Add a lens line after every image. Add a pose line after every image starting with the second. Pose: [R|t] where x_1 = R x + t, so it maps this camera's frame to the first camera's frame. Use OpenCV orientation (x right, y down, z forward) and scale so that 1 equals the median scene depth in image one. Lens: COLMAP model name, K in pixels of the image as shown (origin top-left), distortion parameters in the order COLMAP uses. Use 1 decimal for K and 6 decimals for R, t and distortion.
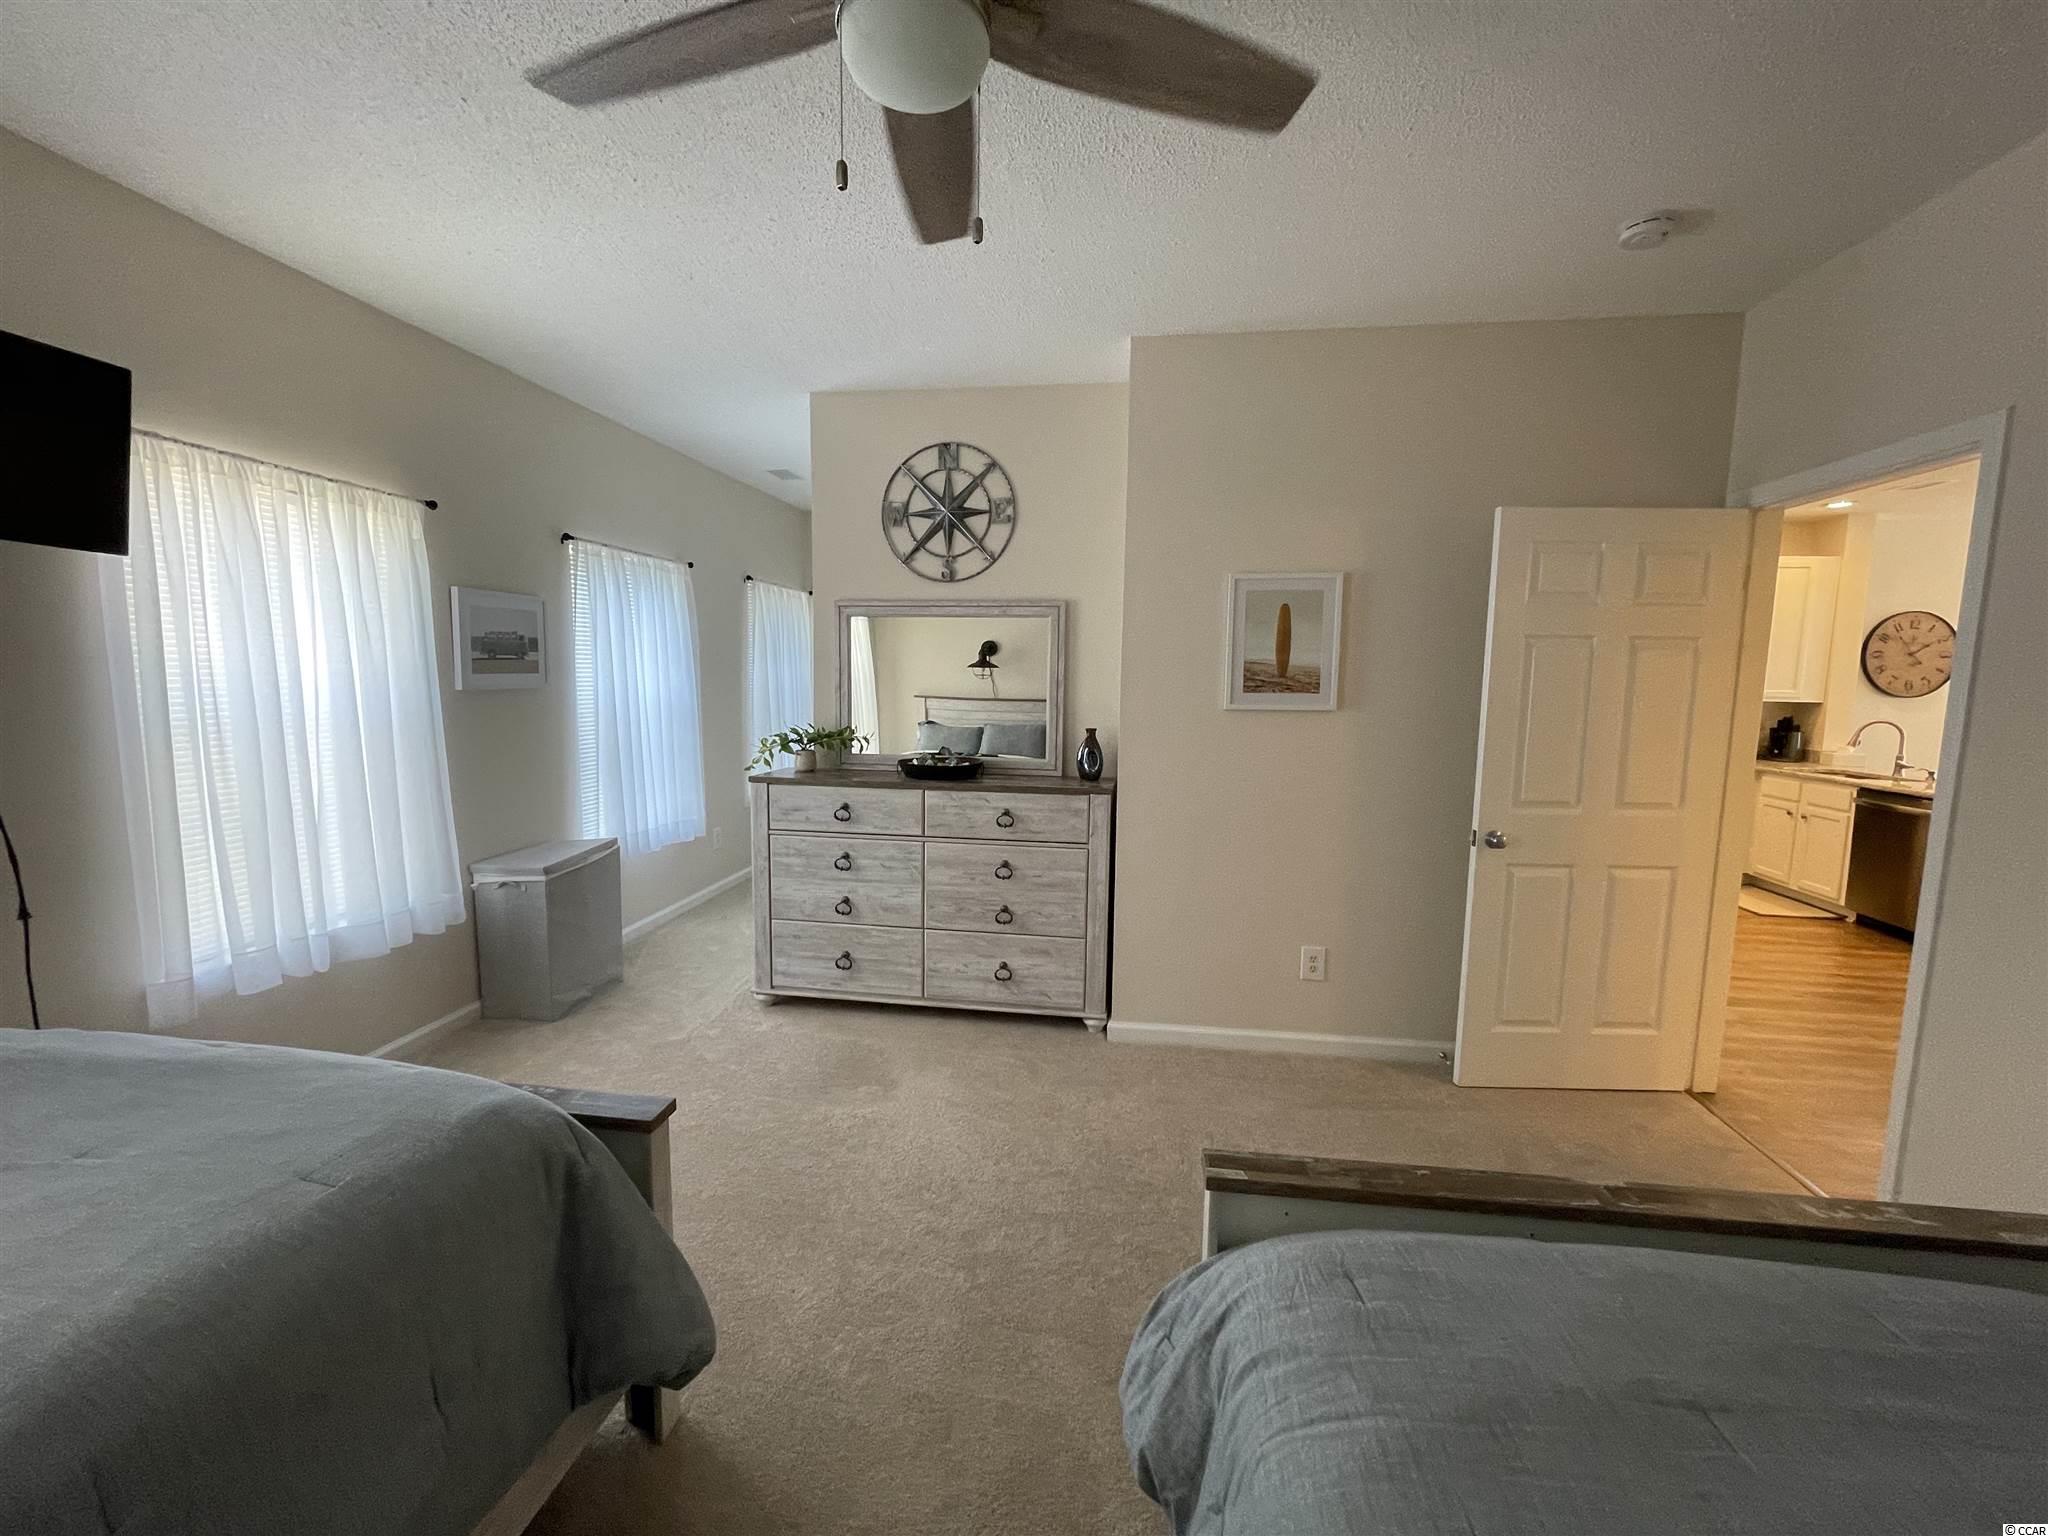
lens RADIAL K [[828.3, 0, 1033.0], [0, 828.3, 774.0], [0, 0, 1]] dist [-0.004695, 0.001039]
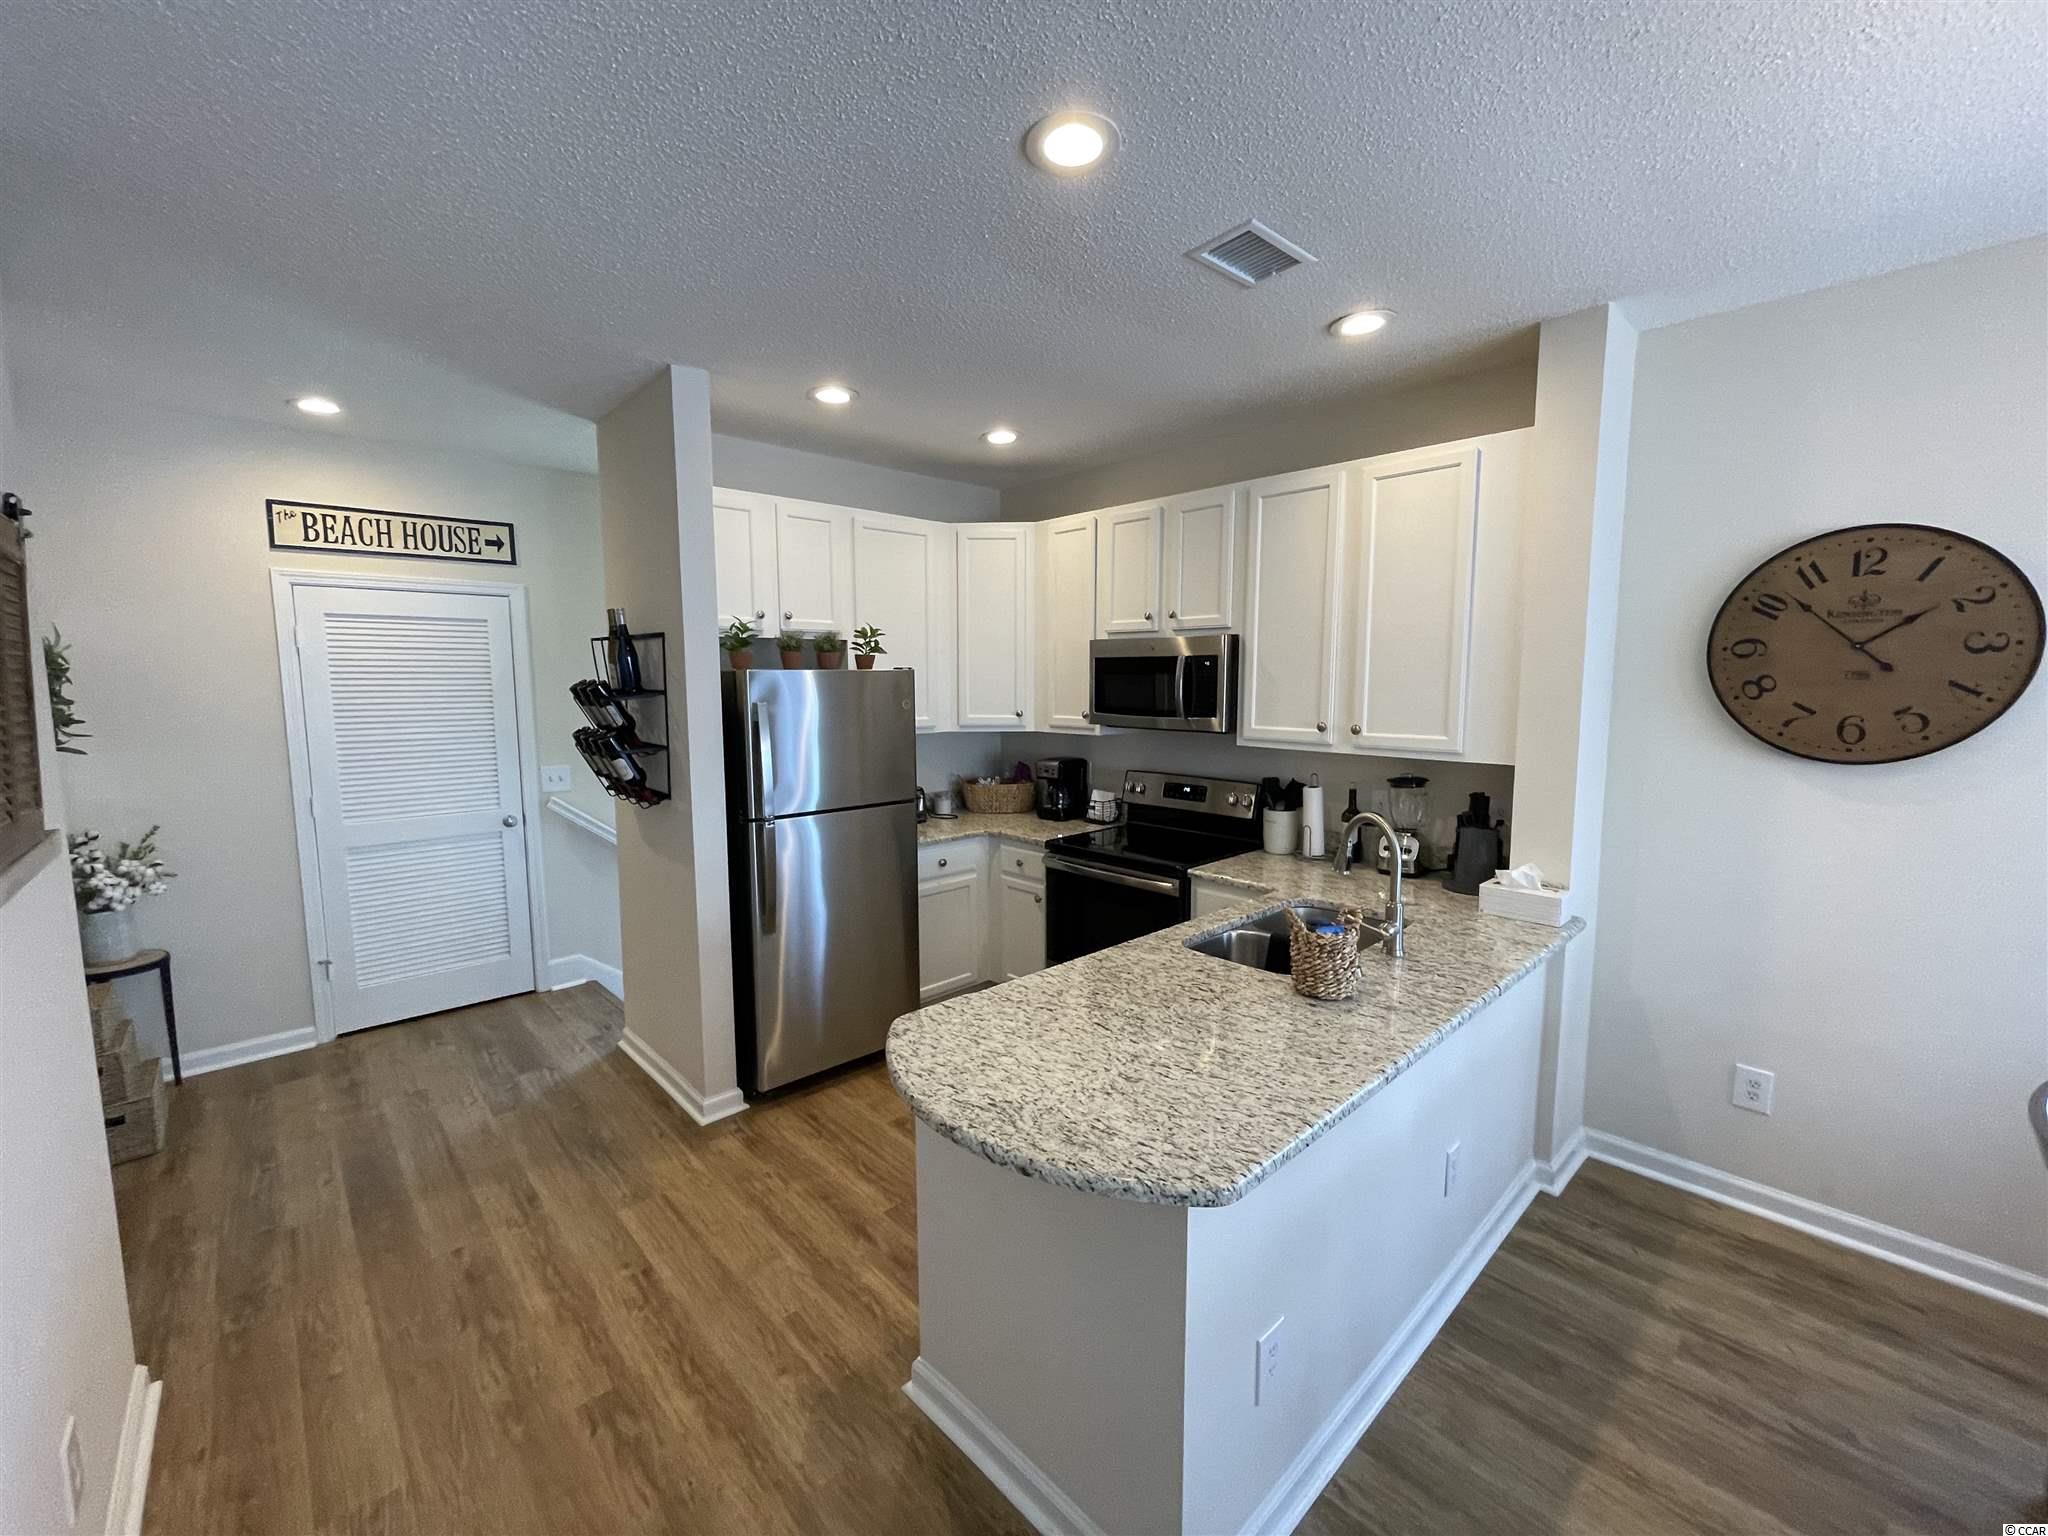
lens RADIAL K [[828.3, 0, 1028.8], [0, 828.3, 763.4], [0, 0, 1]] dist [-0.004695, 0.001039]
pose [[0.783331, 0.050758, -0.619529, 1.008788], [-0.059824, 0.998190, 0.006141, -0.073770], [0.618720, 0.032252, 0.784950, 0.490780]]
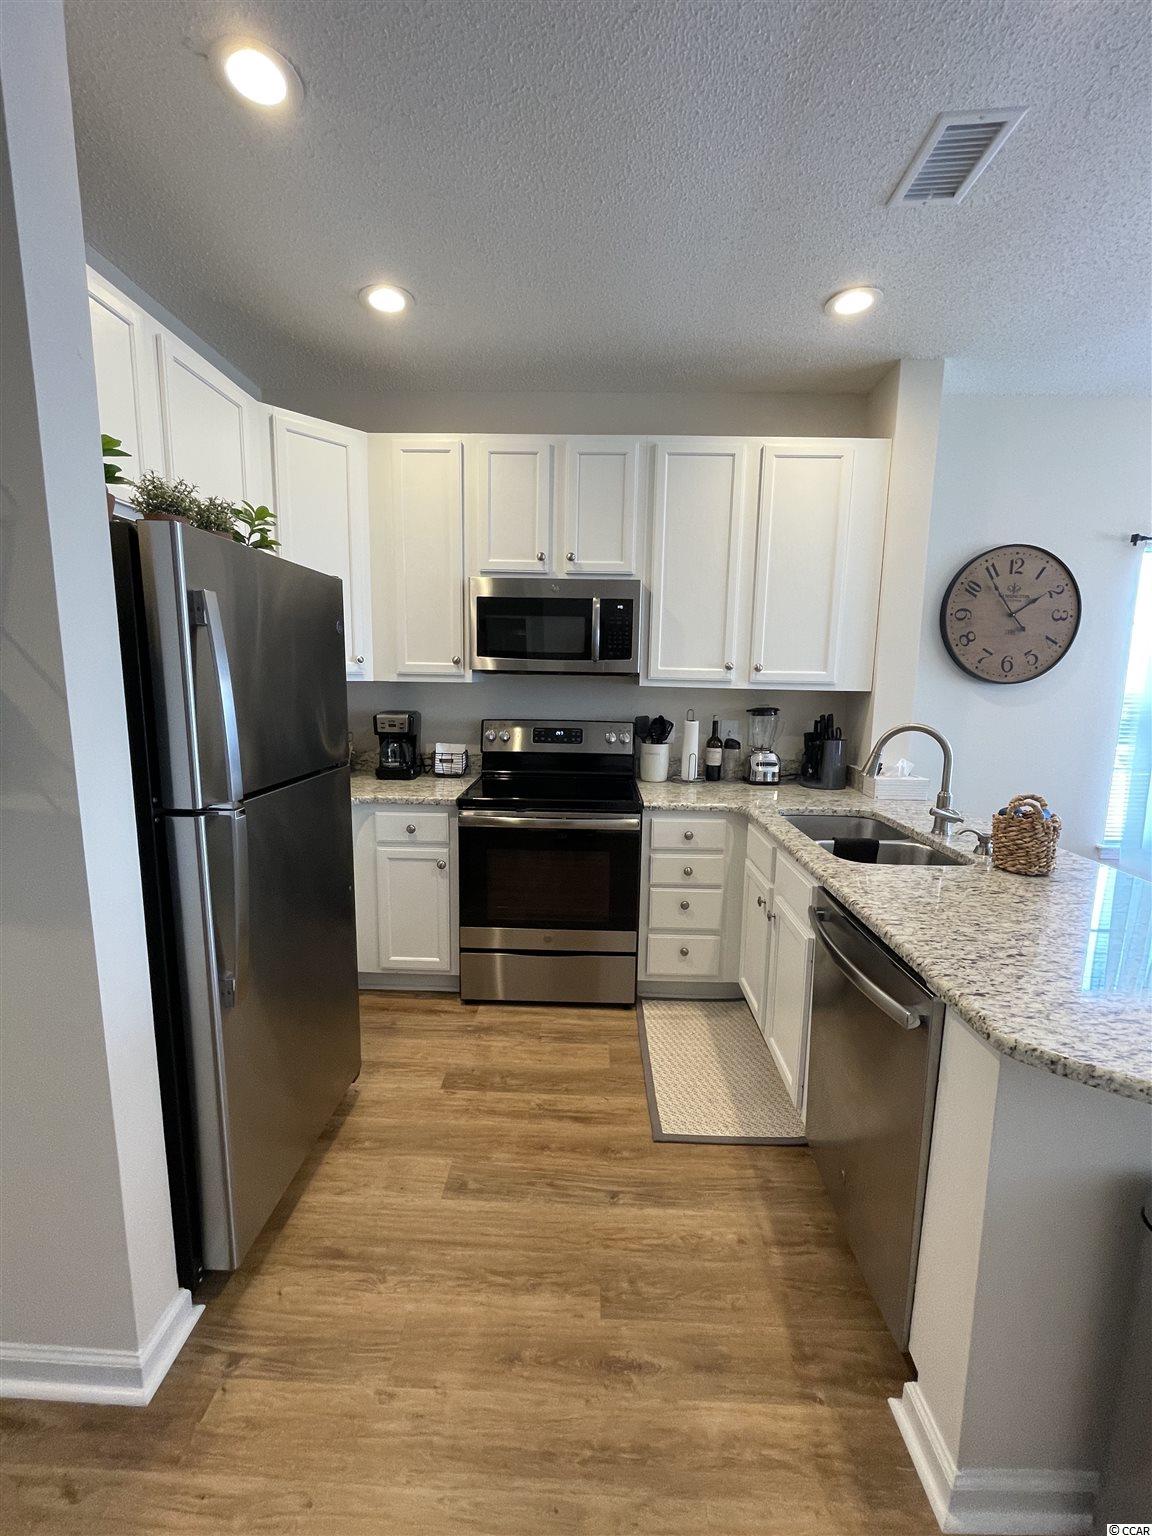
lens RADIAL K [[621.2, 0, 576.5], [0, 621.2, 768.0], [0, 0, 1]] dist [-0.004695, 0.001039]
pose [[0.993978, -0.011849, 0.108940, 0.683660], [0.008020, 0.999337, 0.035521, -0.047880], [-0.109289, -0.034434, 0.993413, 0.563415]]
